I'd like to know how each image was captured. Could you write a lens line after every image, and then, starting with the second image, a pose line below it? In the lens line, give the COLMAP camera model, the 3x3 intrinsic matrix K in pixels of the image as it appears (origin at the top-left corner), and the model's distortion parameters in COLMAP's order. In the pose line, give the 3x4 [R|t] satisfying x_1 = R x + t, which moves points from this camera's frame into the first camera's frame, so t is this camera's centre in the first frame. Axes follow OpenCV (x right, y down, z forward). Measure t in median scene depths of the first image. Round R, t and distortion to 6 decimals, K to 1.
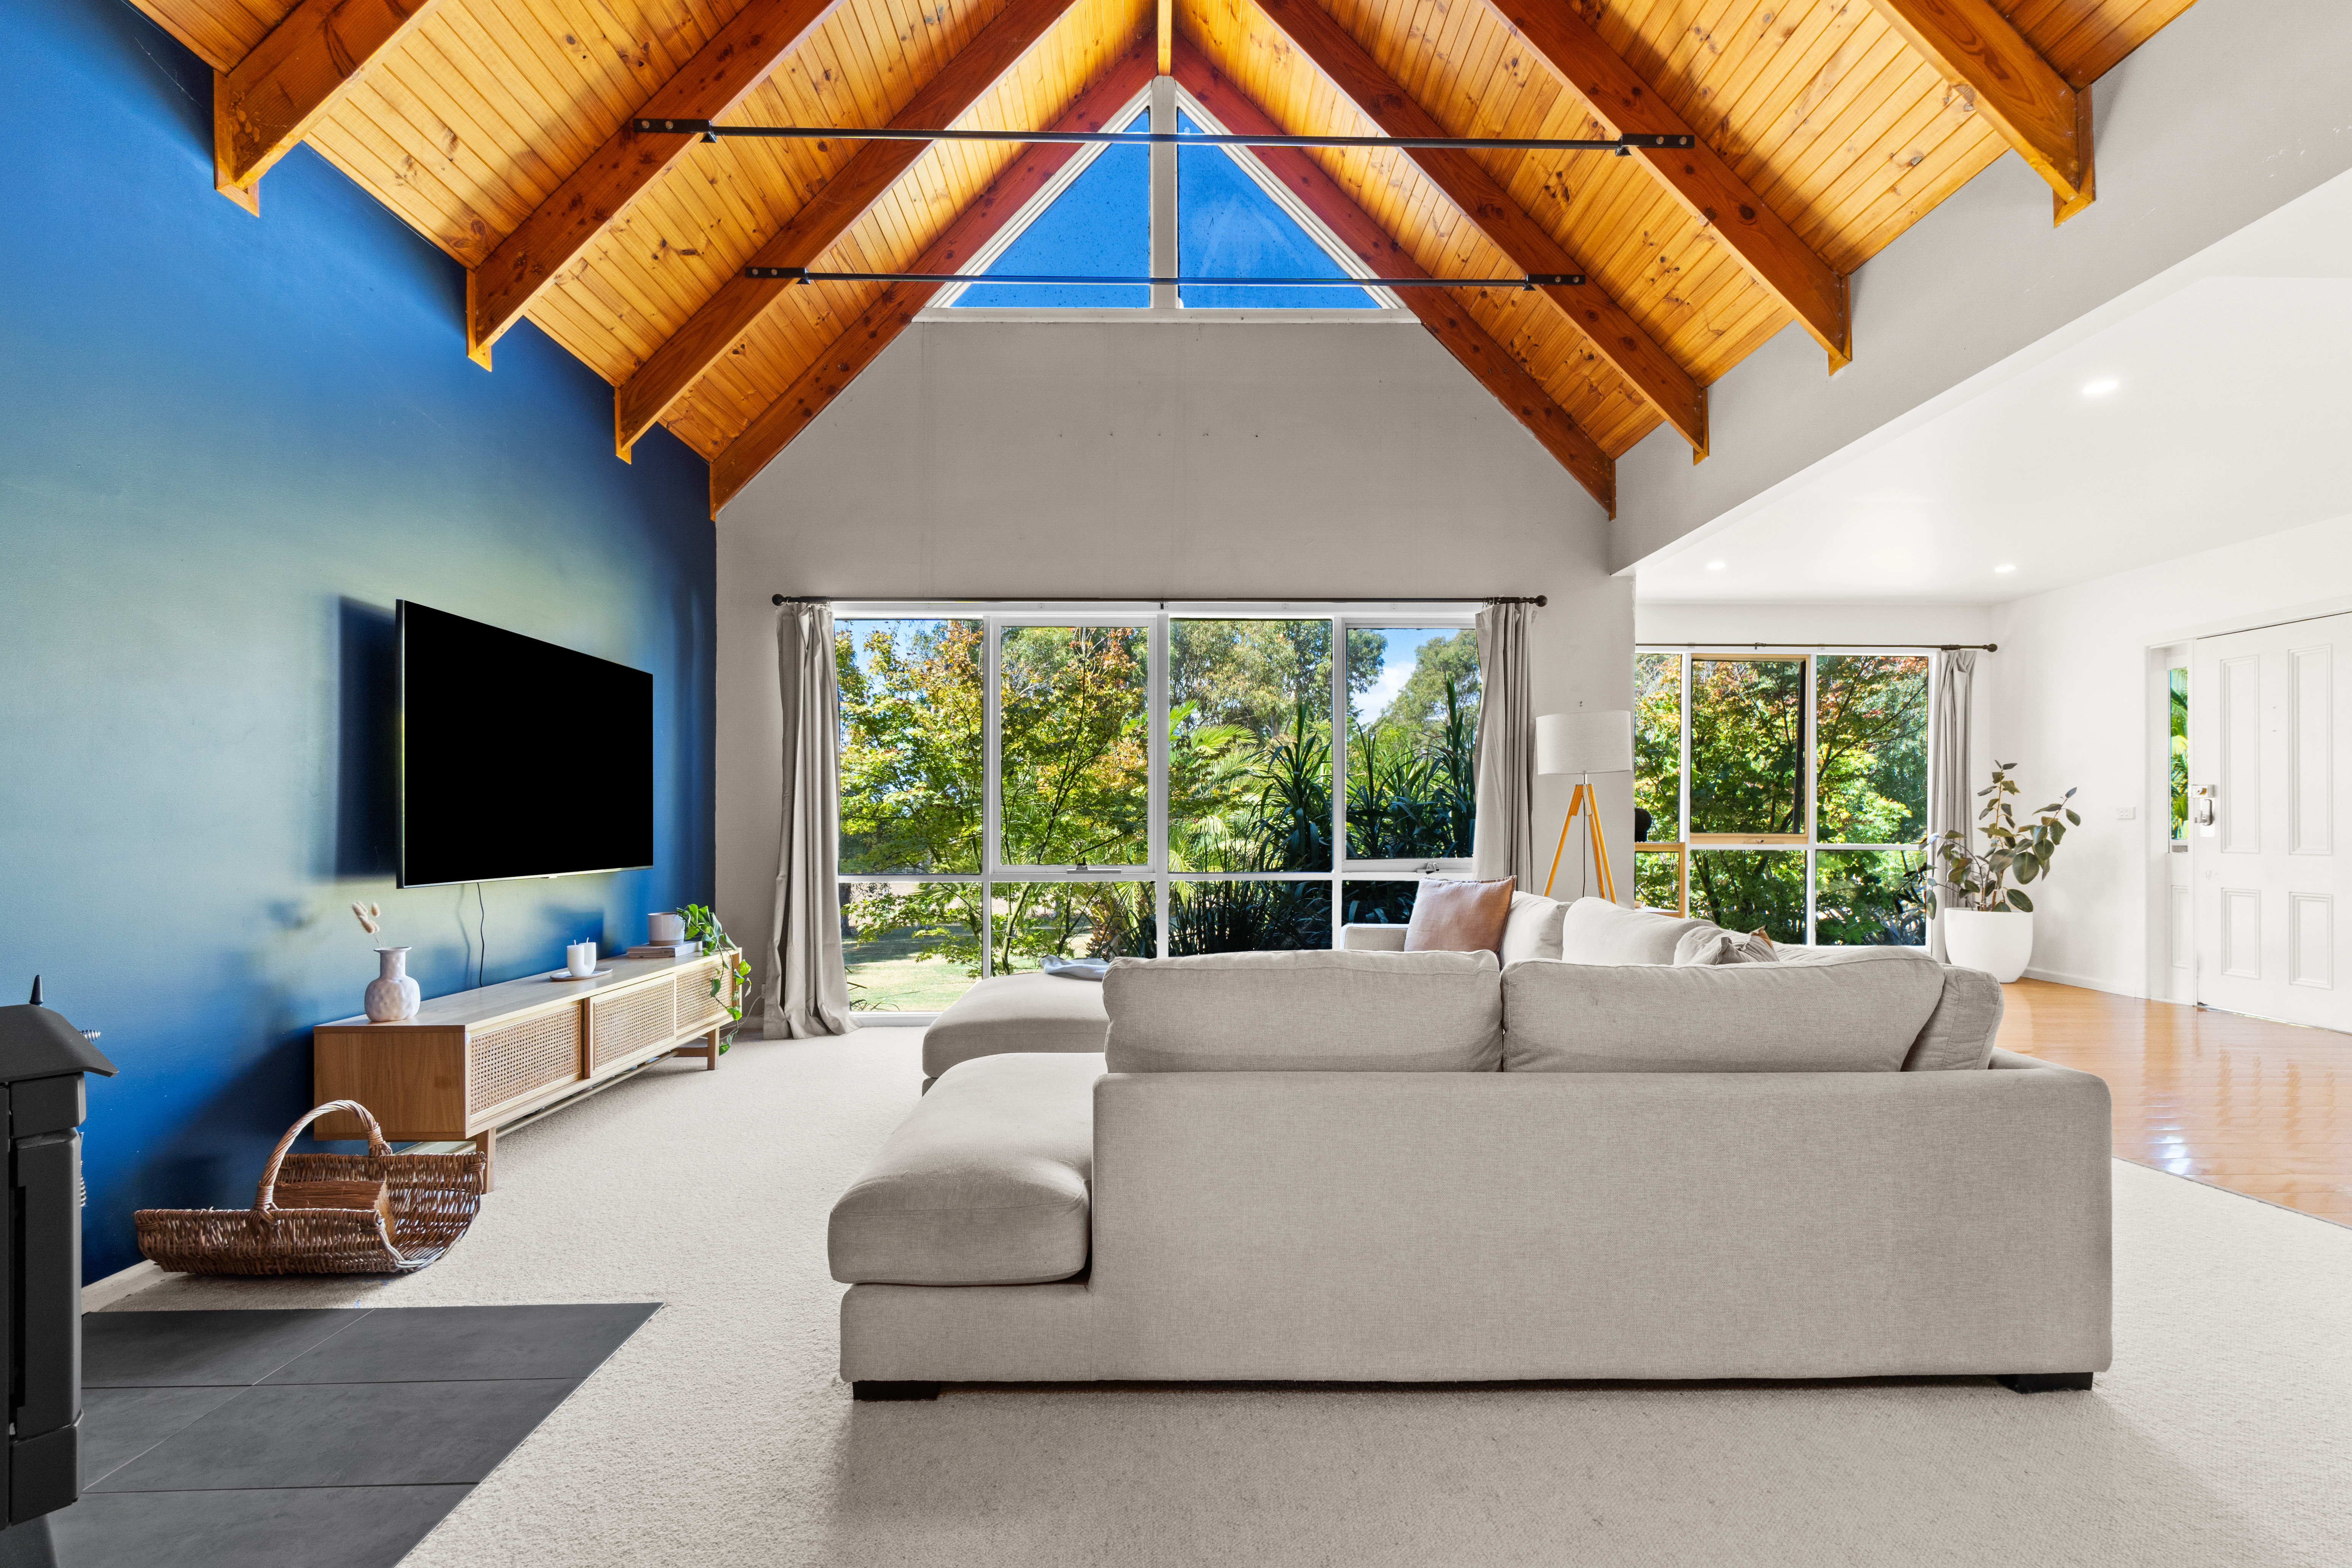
lens RADIAL K [[1046.6, 0, 1184.1], [0, 1046.6, 815.8], [0, 0, 1]] dist [0.001145, 0.000359]
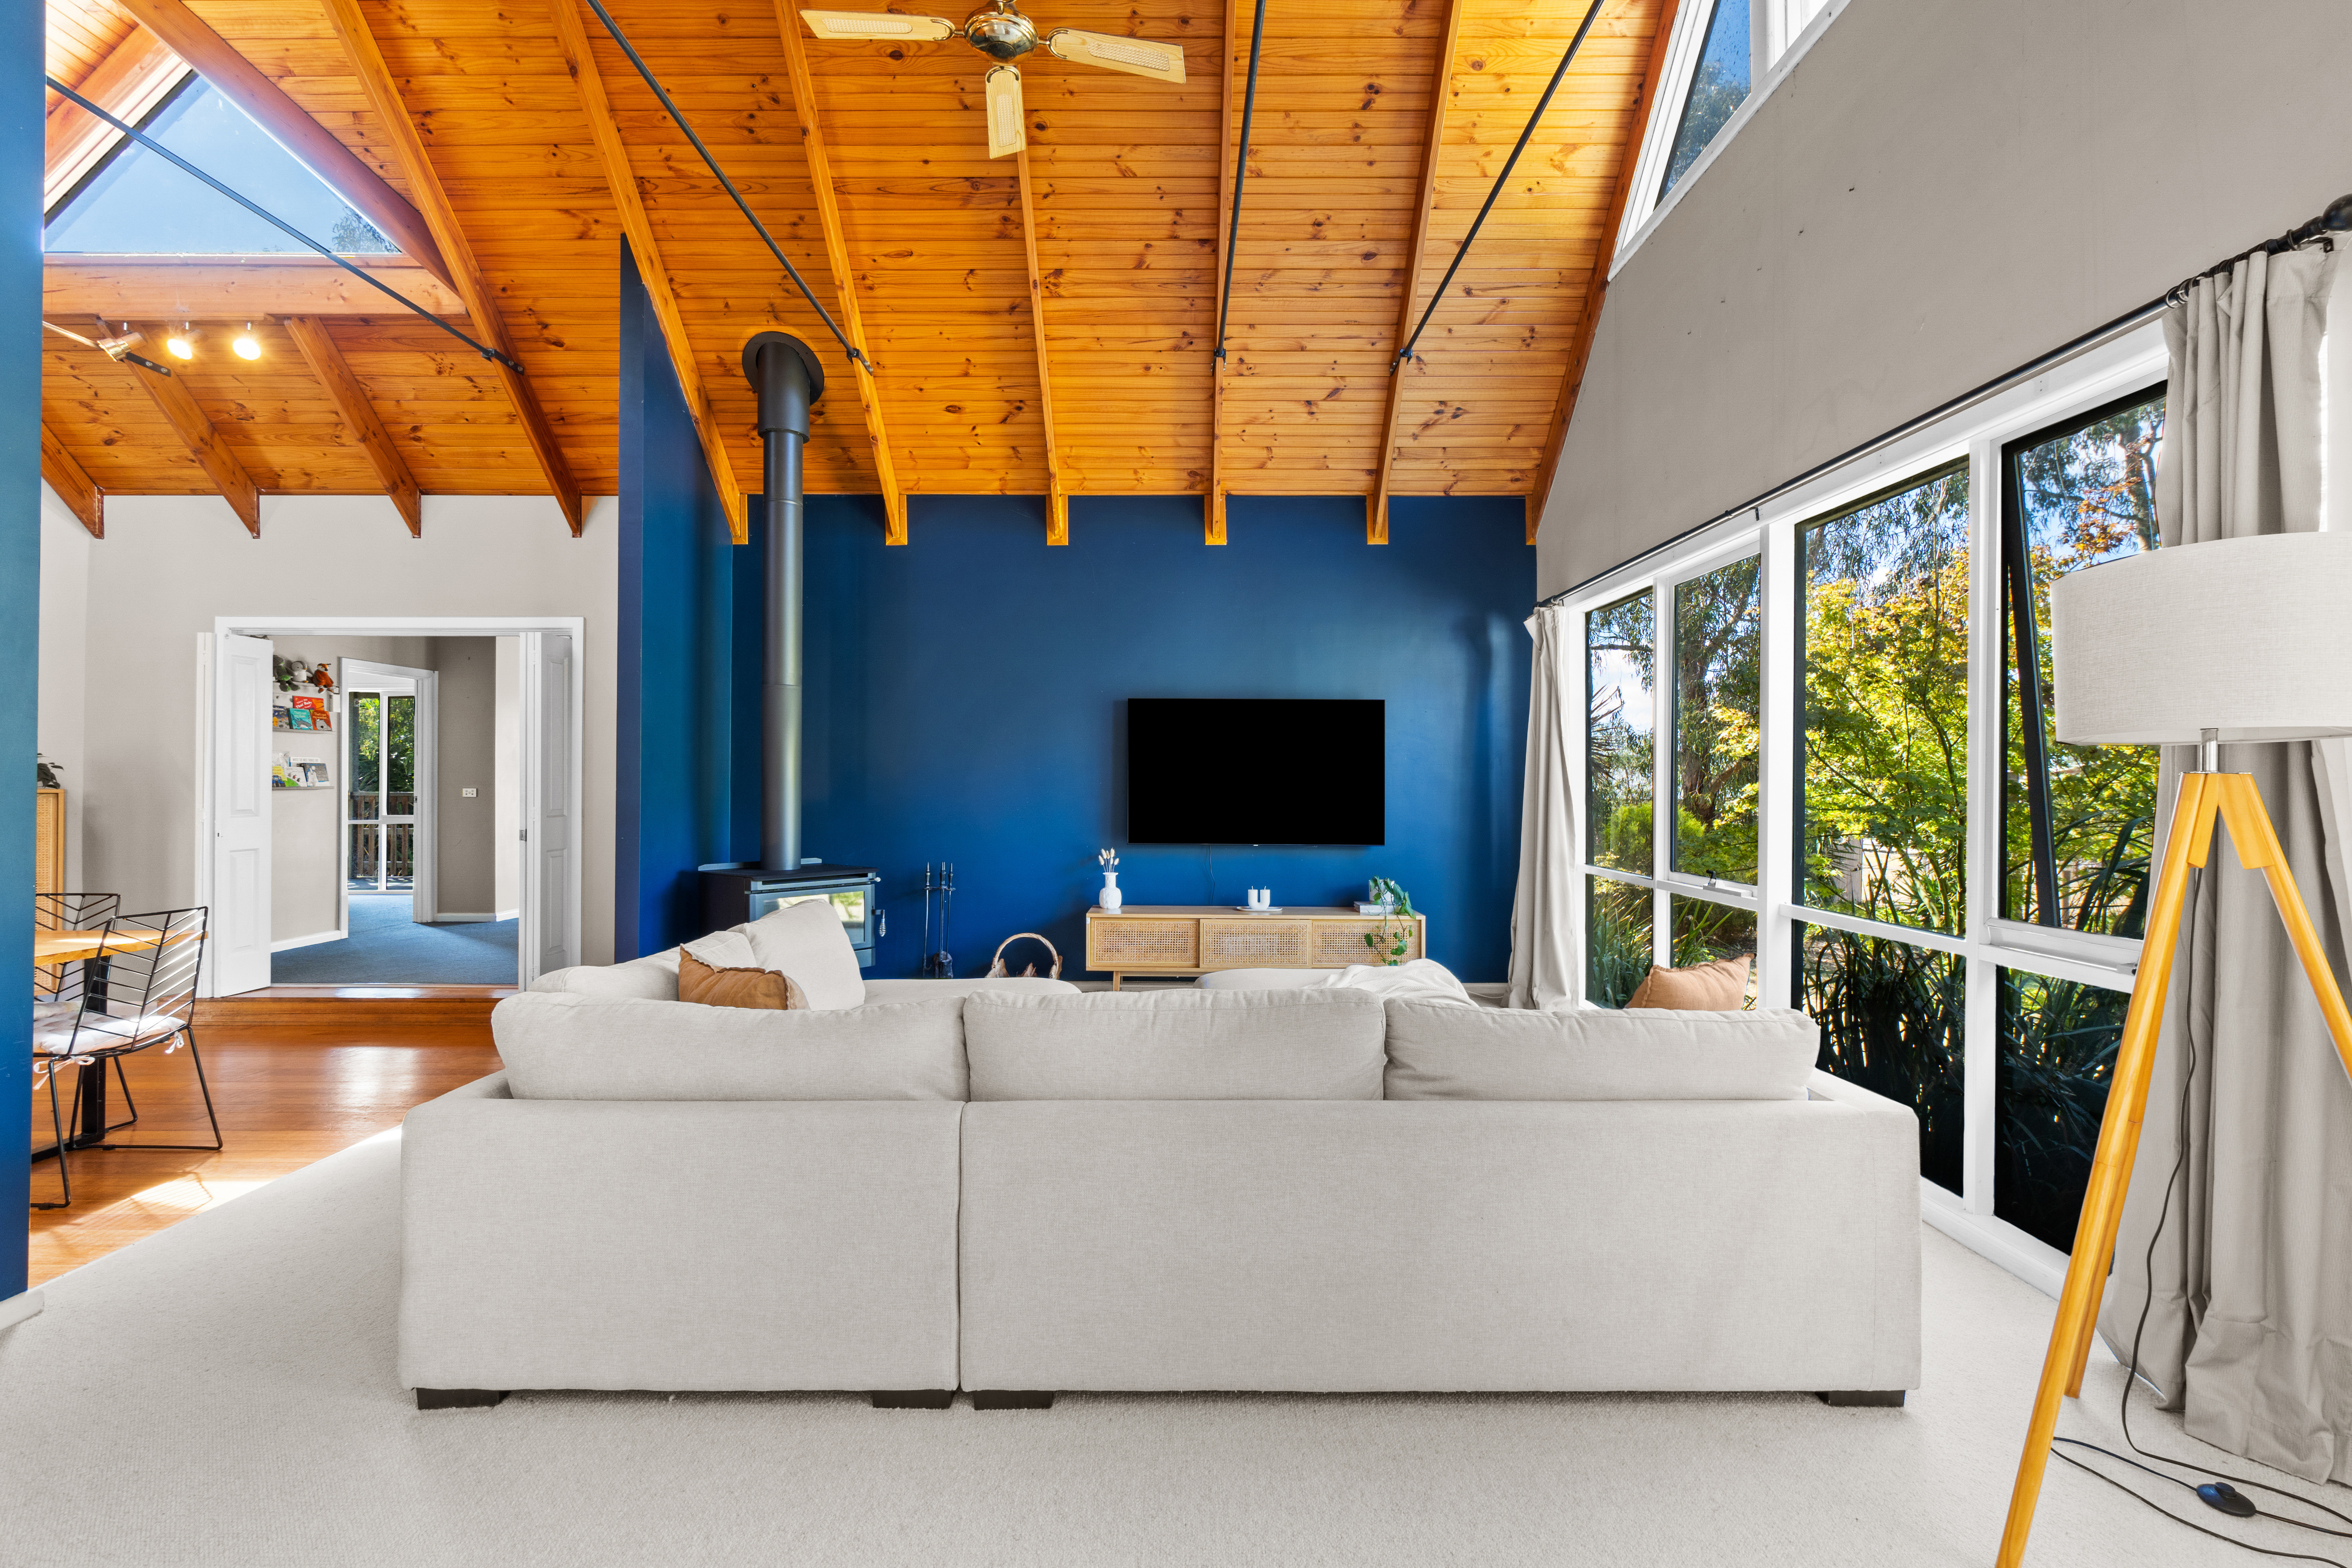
lens RADIAL K [[1022.5, 0, 1179.7], [0, 1022.5, 774.4], [0, 0, 1]] dist [-0.001623, -0.000044]
pose [[-0.015704, -0.004900, -0.999865, 0.811520], [0.005978, 0.999970, -0.004995, -0.036305], [0.999859, -0.006055, -0.015674, 0.777613]]
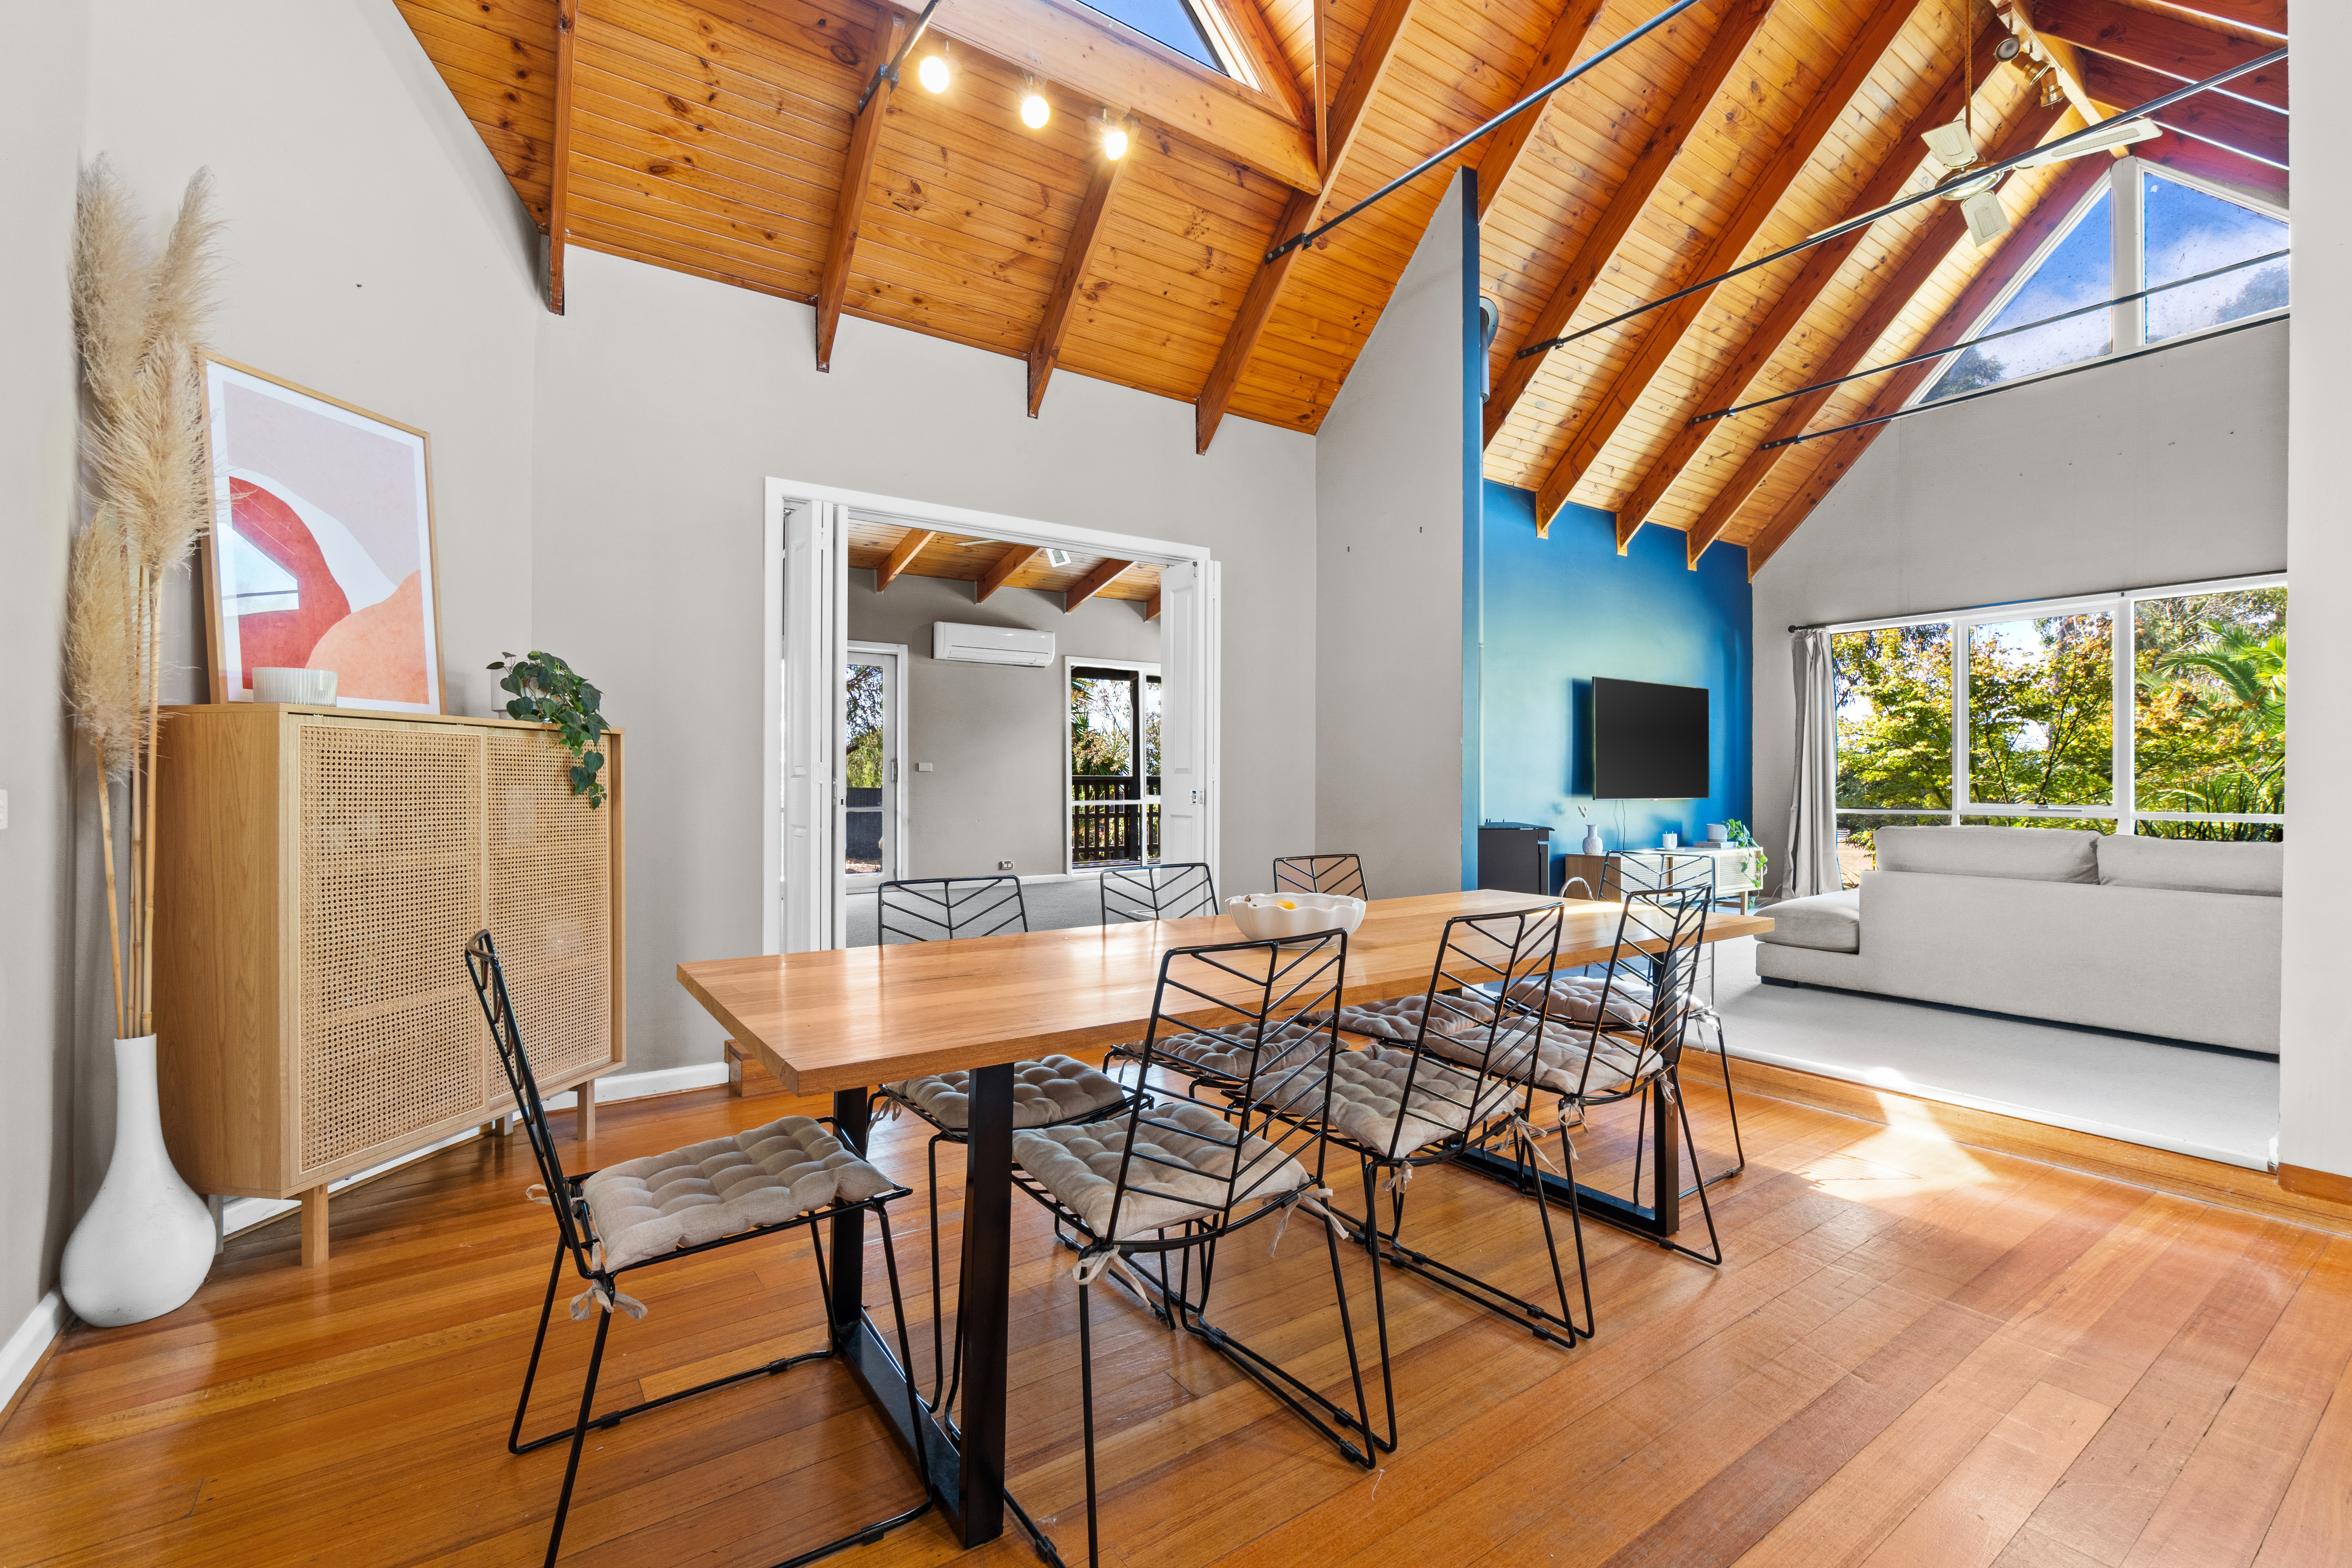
lens RADIAL K [[1022.5, 0, 1179.7], [0, 1022.5, 774.4], [0, 0, 1]] dist [-0.001623, -0.000044]
pose [[0.557911, -0.004014, -0.829891, 0.430973], [0.005910, 0.999982, -0.000863, 0.005685], [0.829880, -0.004424, 0.557925, -0.712682]]
